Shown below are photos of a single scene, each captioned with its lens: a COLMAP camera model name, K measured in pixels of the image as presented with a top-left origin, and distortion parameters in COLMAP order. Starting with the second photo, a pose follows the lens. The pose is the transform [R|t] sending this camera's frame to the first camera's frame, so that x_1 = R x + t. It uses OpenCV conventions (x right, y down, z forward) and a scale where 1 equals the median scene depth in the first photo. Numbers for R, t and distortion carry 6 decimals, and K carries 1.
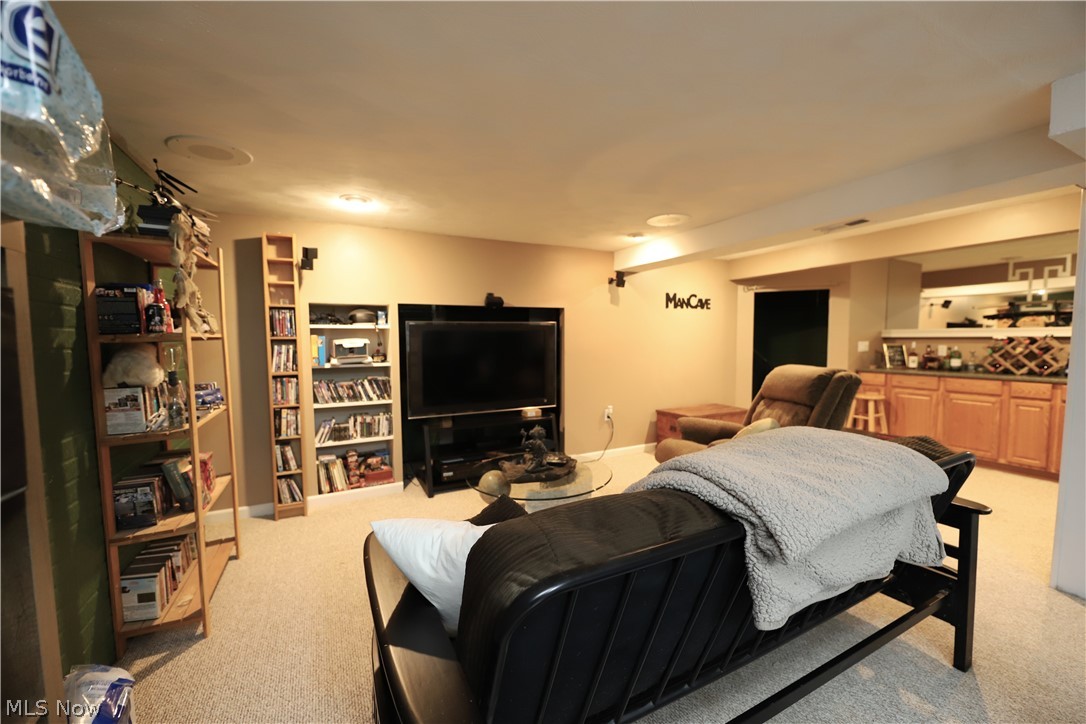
lens RADIAL K [[435.0, 0, 545.2], [0, 435.0, 365.6], [0, 0, 1]] dist [-0.002065, -0.001031]
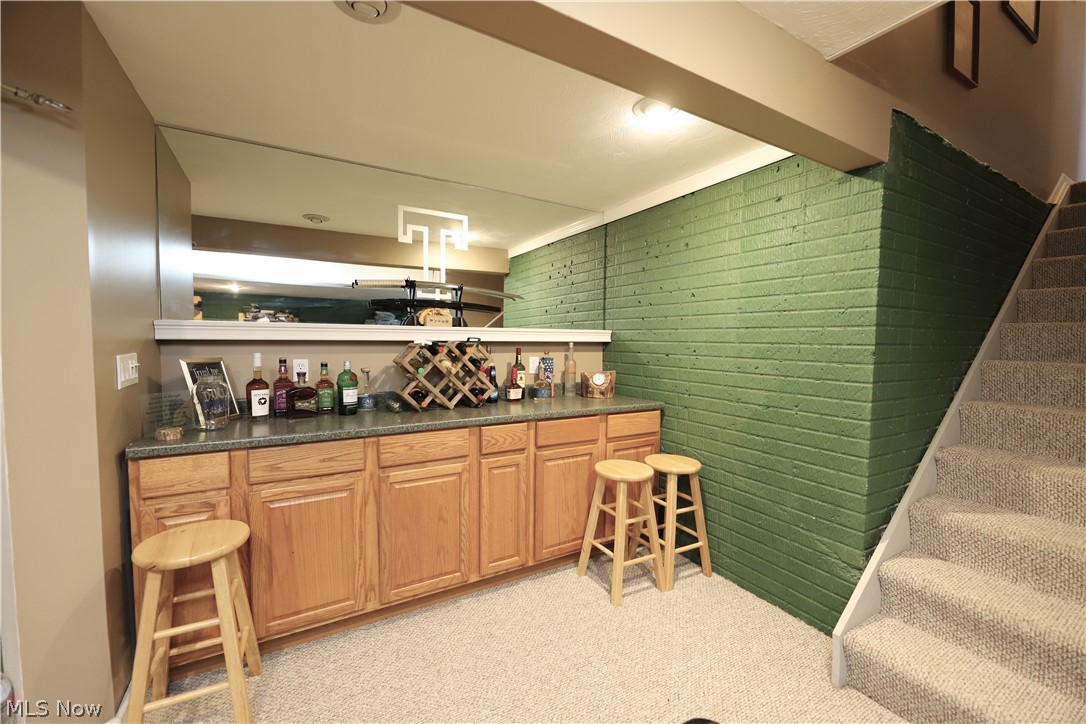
lens RADIAL K [[435.0, 0, 542.1], [0, 435.0, 362.0], [0, 0, 1]] dist [-0.002065, -0.001031]
pose [[-0.042557, -0.034795, 0.998488, 0.501916], [0.059504, 0.997531, 0.037297, -0.050627], [-0.997321, 0.061001, -0.040381, 0.859264]]
